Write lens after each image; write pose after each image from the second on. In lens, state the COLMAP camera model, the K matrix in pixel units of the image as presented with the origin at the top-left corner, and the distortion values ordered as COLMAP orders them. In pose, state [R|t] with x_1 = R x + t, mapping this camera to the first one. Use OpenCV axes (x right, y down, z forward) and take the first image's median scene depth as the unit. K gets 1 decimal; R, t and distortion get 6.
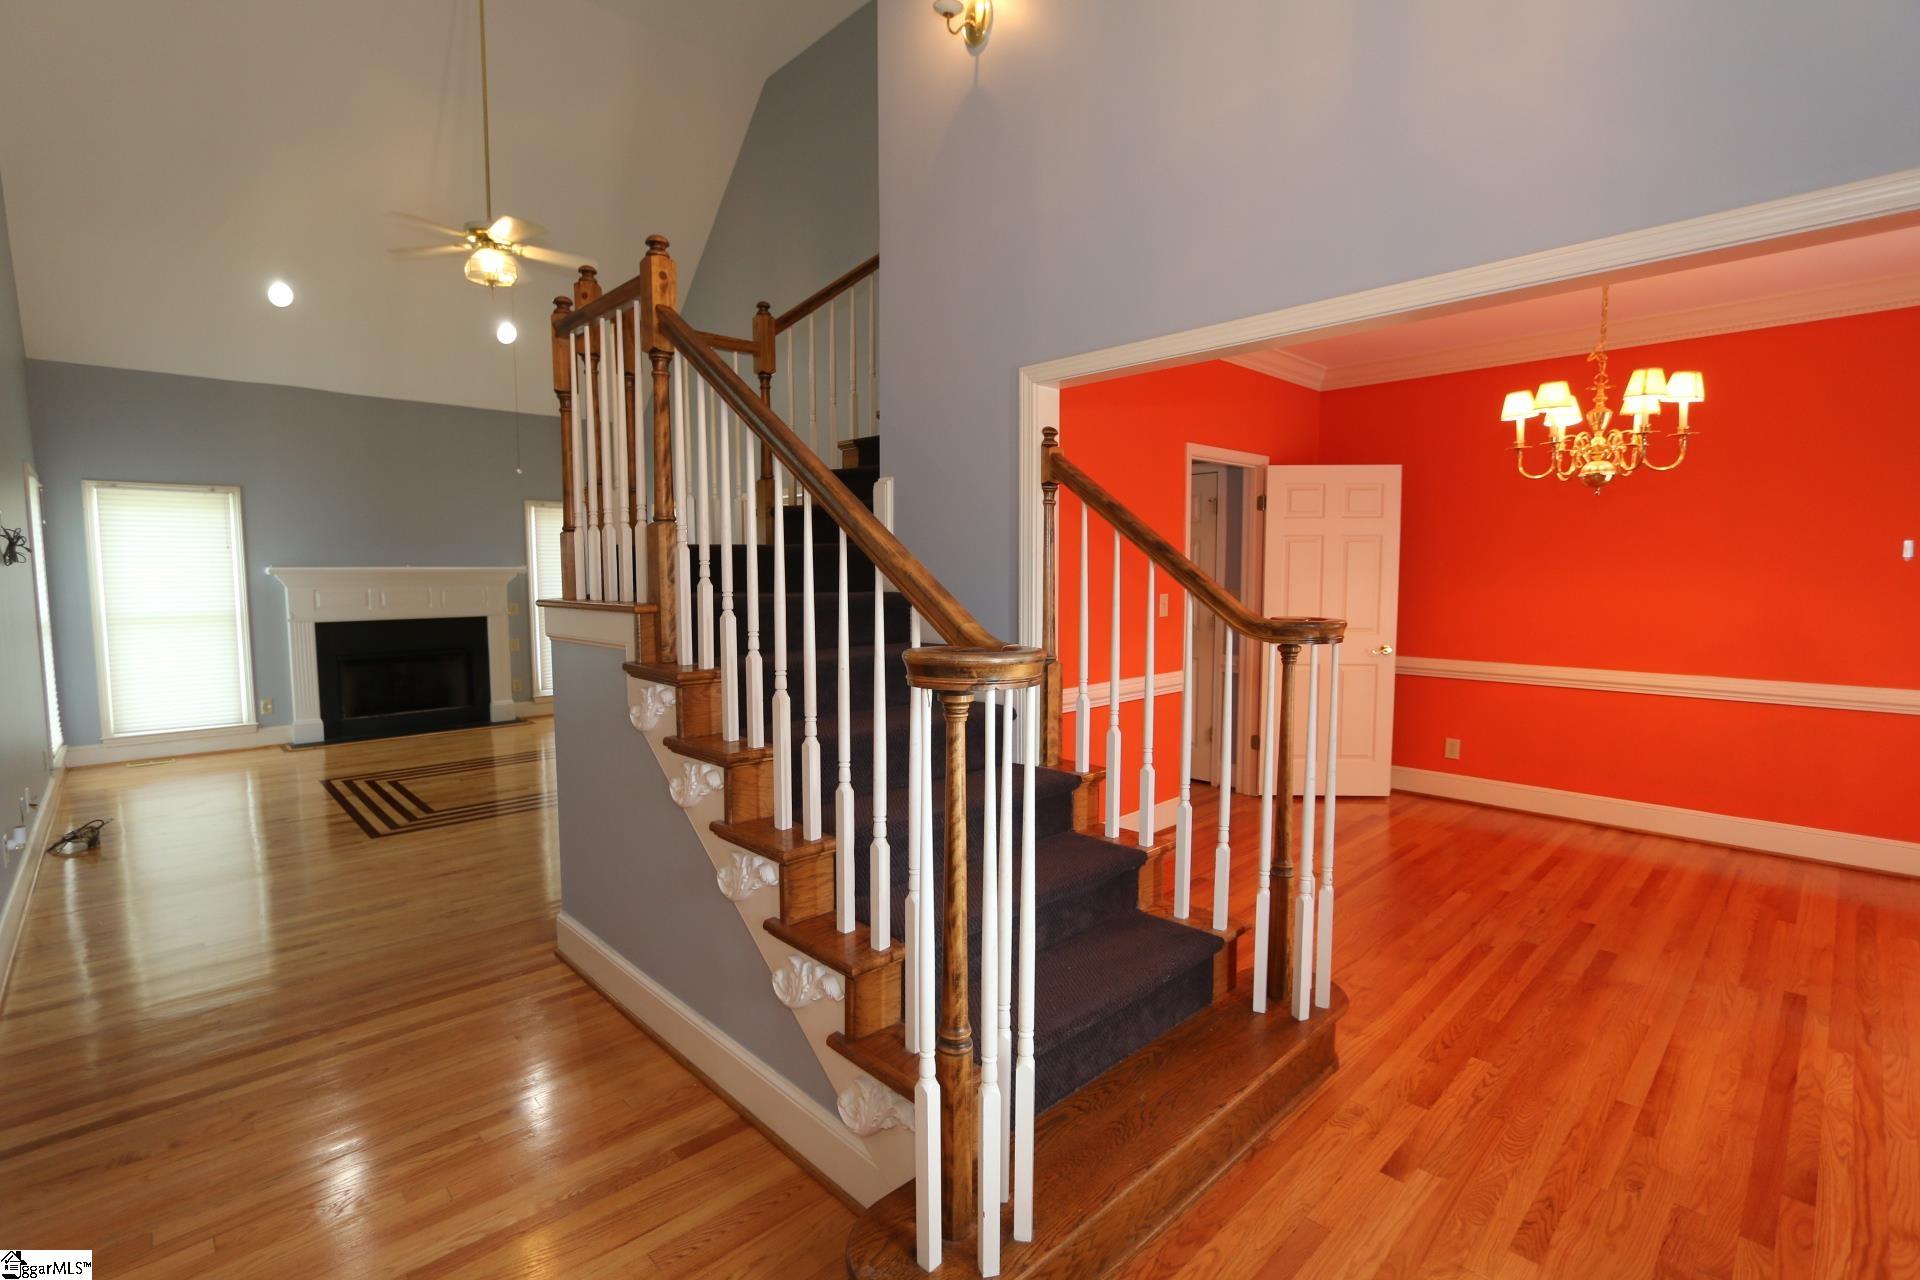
lens RADIAL K [[879.8, 0, 952.8], [0, 879.8, 642.0], [0, 0, 1]] dist [-0.015141, 0.000961]
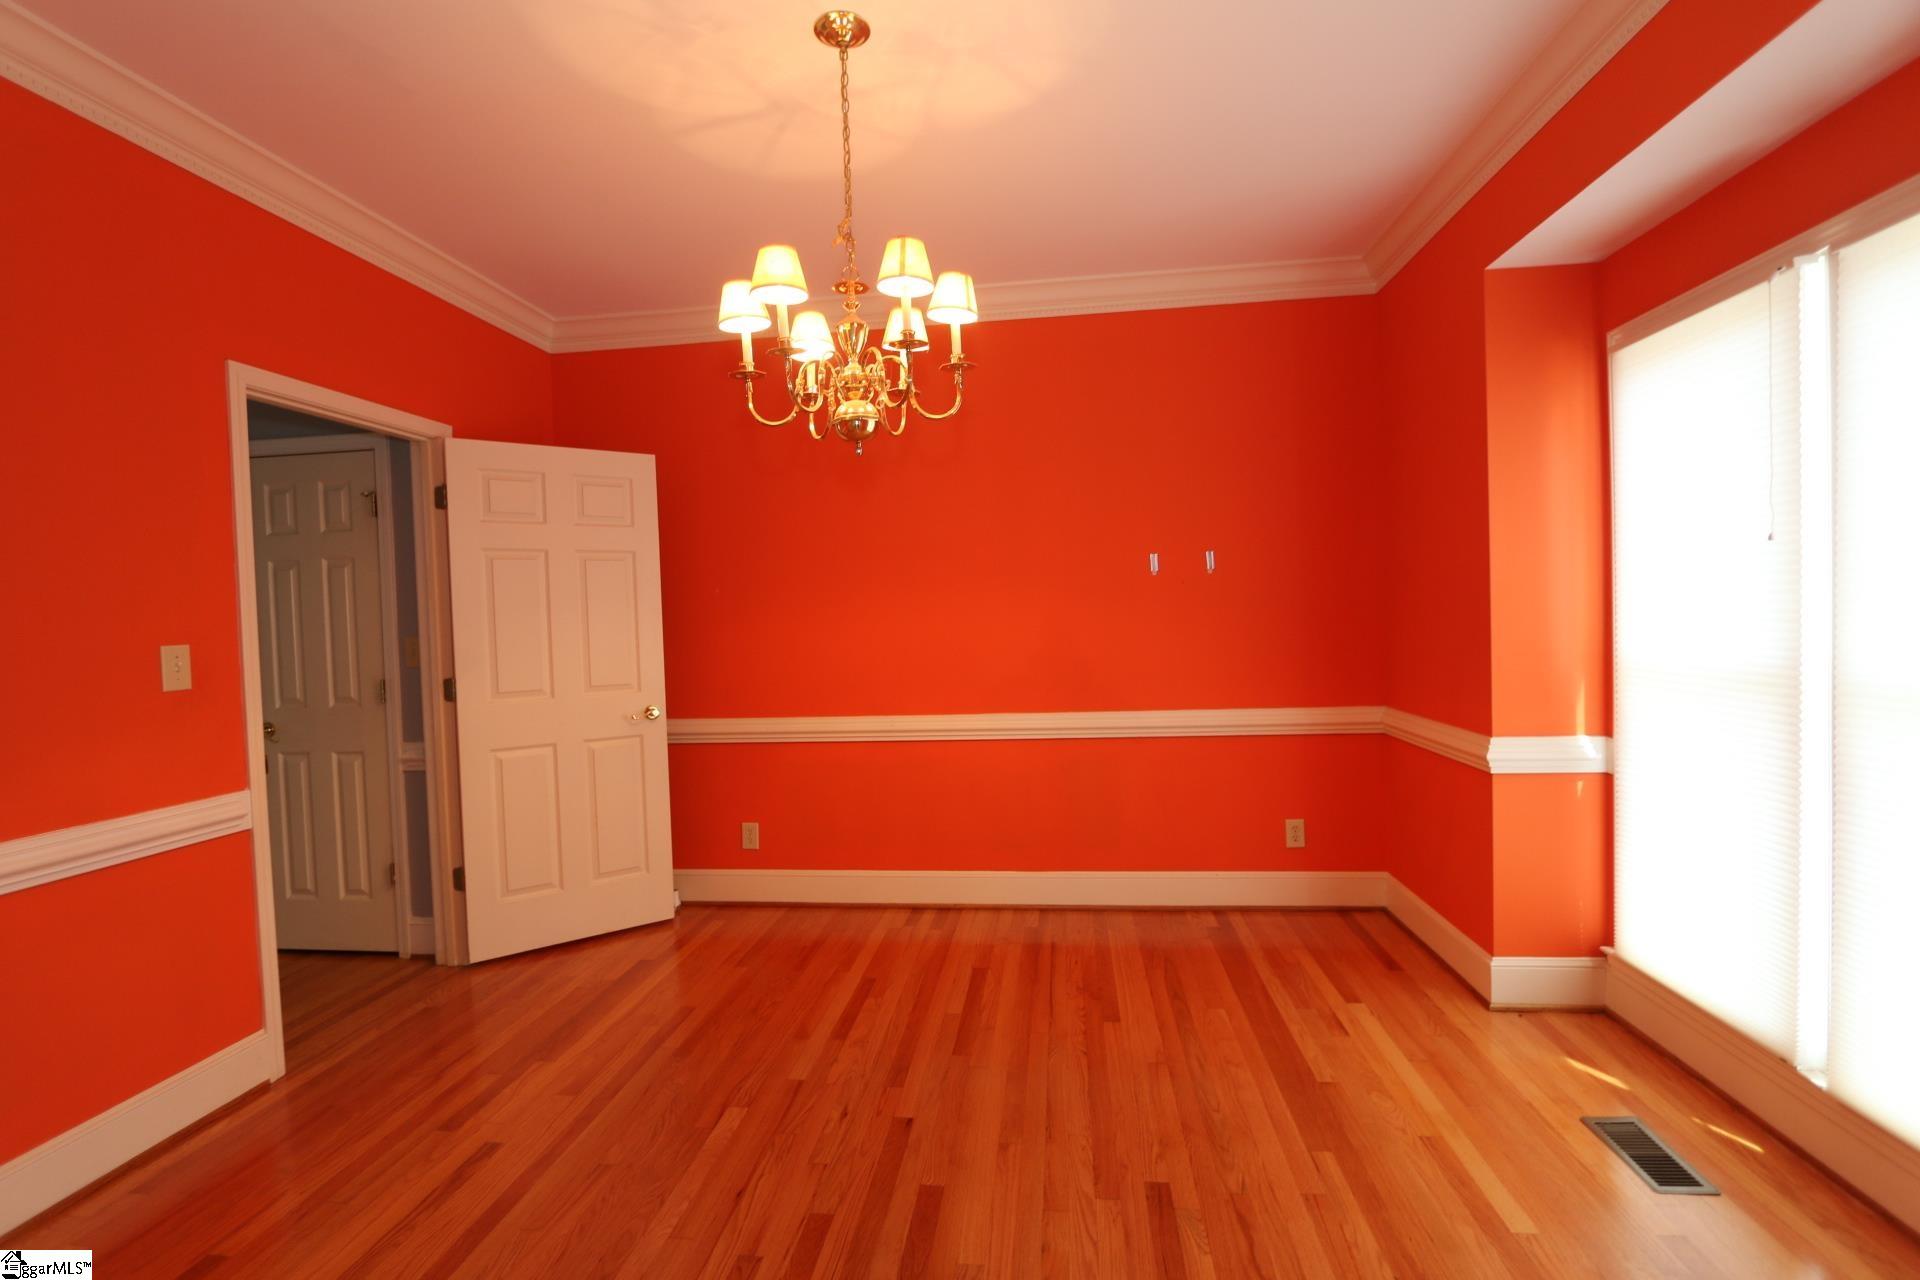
lens RADIAL K [[879.8, 0, 952.8], [0, 879.8, 642.0], [0, 0, 1]] dist [-0.015141, 0.000961]
pose [[0.777273, -0.040101, 0.627884, 0.331895], [0.081153, 0.996020, -0.036848, -0.002785], [-0.623907, 0.079595, 0.777434, 0.405963]]
